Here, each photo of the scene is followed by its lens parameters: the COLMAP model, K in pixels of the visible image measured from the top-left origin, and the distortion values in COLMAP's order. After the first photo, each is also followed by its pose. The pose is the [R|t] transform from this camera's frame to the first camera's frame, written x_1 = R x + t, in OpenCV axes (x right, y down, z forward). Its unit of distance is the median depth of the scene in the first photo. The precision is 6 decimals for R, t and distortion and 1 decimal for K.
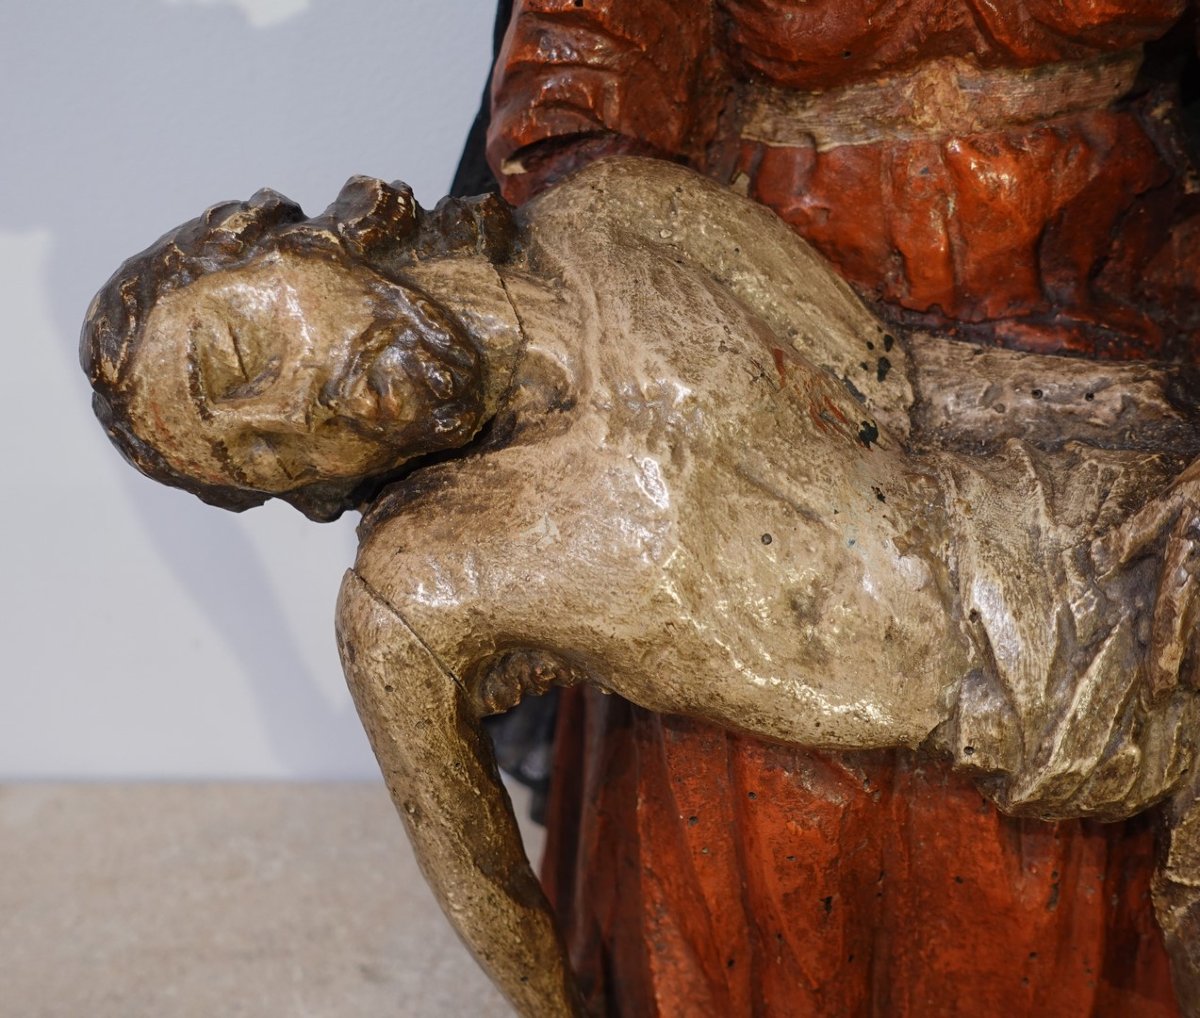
lens RADIAL K [[1761.5, 0, 533.7], [0, 1761.5, 489.6], [0, 0, 1]] dist [-0.002052, -0.064530]
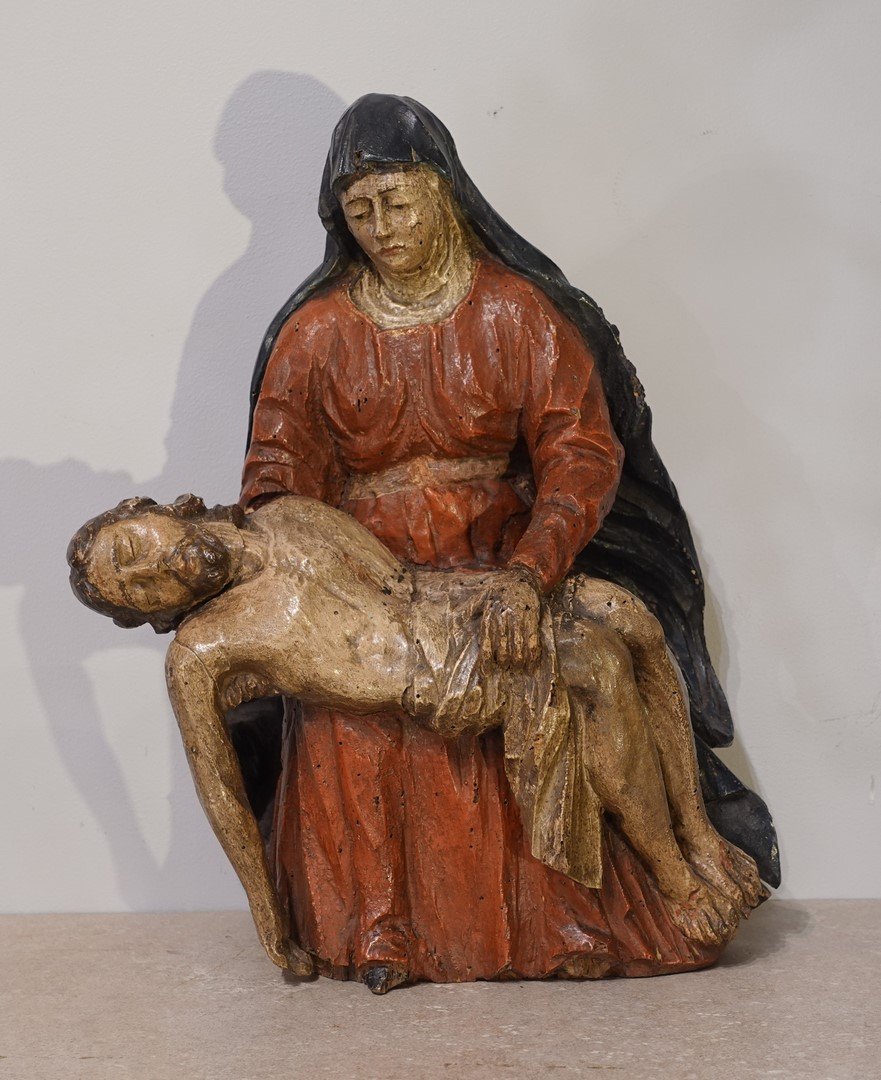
lens RADIAL K [[2030.3, 0, 440.5], [0, 2030.3, 540.0], [0, 0, 1]] dist [0.017476, -0.020538]
pose [[0.999751, 0.000281, 0.022308, 0.208589], [0.008077, 0.927534, -0.373650, 0.988186], [-0.020797, 0.373737, 0.927301, -1.699819]]
